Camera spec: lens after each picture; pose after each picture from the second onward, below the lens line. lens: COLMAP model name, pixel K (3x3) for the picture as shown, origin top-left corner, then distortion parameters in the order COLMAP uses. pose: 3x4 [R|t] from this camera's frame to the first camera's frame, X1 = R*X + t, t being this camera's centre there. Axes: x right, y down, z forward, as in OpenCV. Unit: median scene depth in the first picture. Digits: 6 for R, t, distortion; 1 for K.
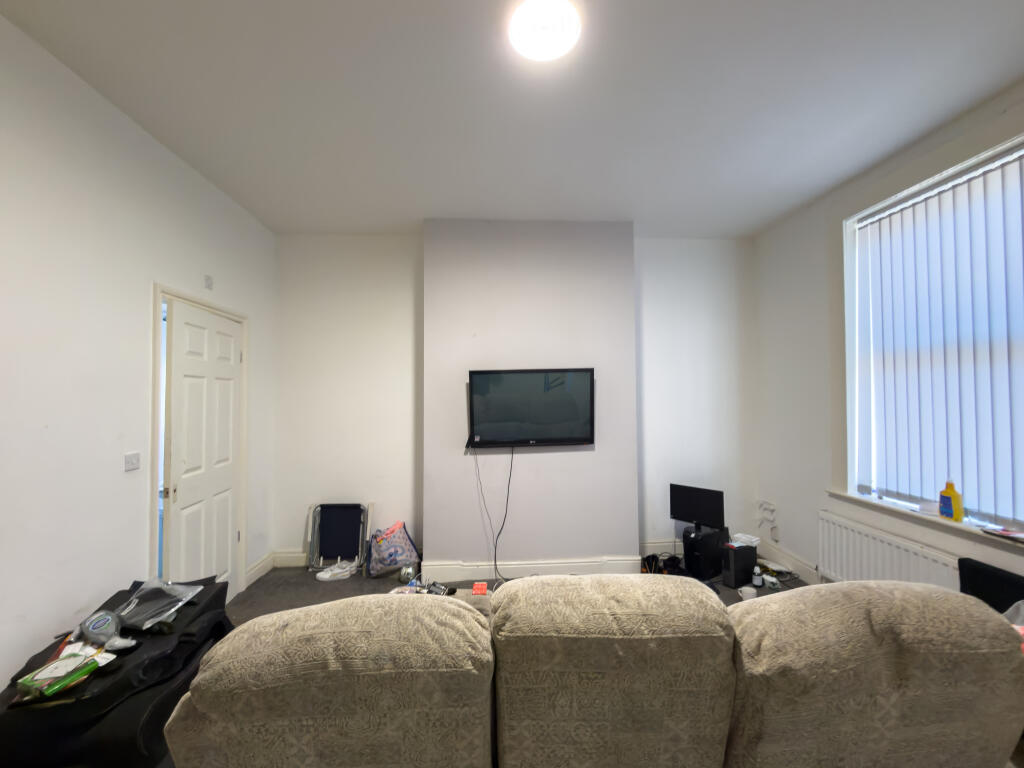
lens RADIAL K [[425.5, 0, 512.2], [0, 425.5, 384.7], [0, 0, 1]] dist [-0.001804, 0.000371]
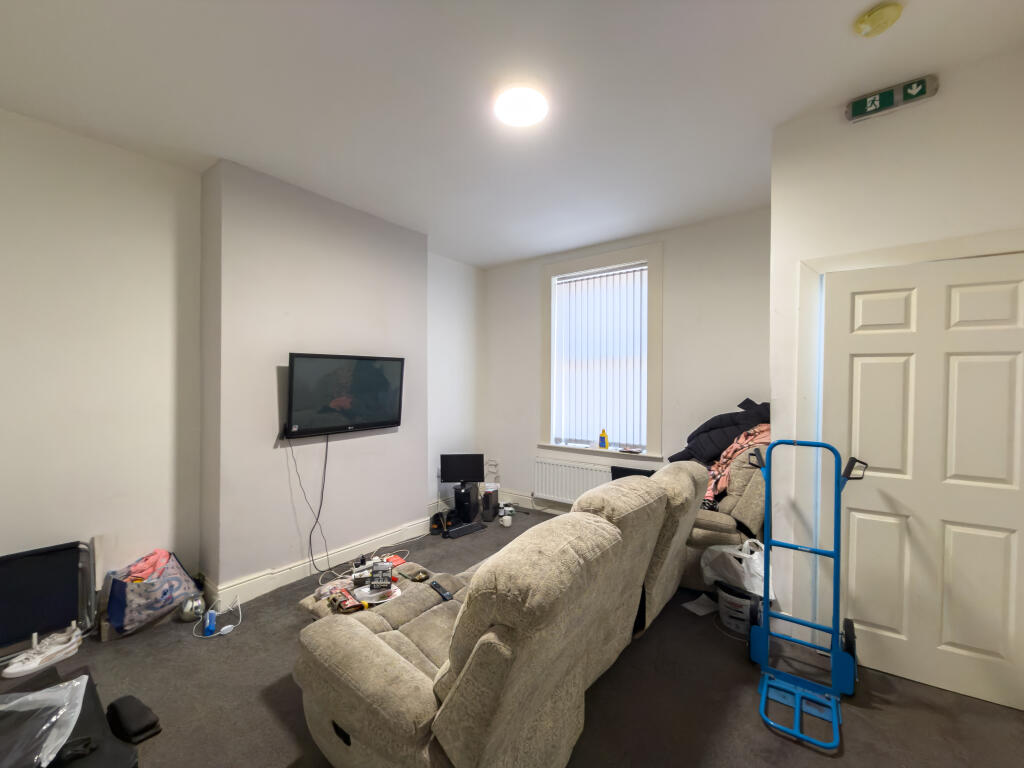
lens RADIAL K [[413.4, 0, 511.4], [0, 413.4, 383.0], [0, 0, 1]] dist [0.001388, -0.000189]
pose [[0.643235, 0.013556, 0.765549, -0.457525], [-0.025989, 0.999654, 0.004136, 0.014368], [-0.765228, -0.022557, 0.643364, 0.078651]]
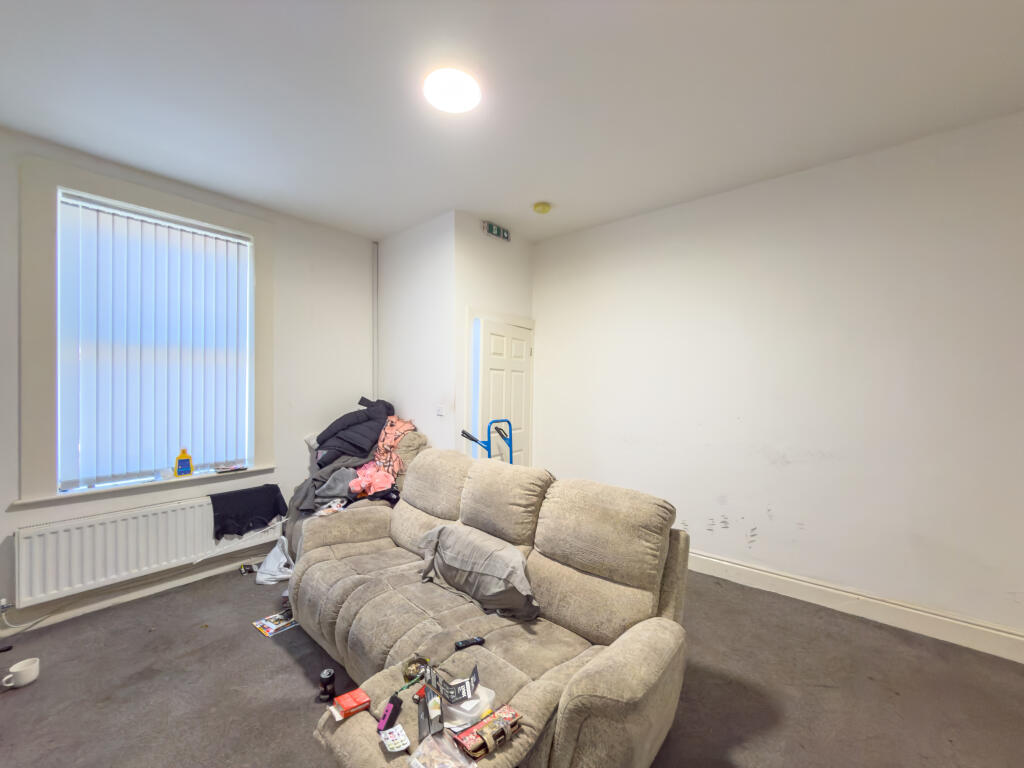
lens RADIAL K [[413.4, 0, 511.4], [0, 413.4, 383.0], [0, 0, 1]] dist [0.001388, -0.000189]
pose [[-0.733550, 0.010307, 0.679558, -0.427641], [-0.013886, 0.999449, -0.030149, 0.029892], [-0.679494, -0.031552, -0.733002, 0.850575]]
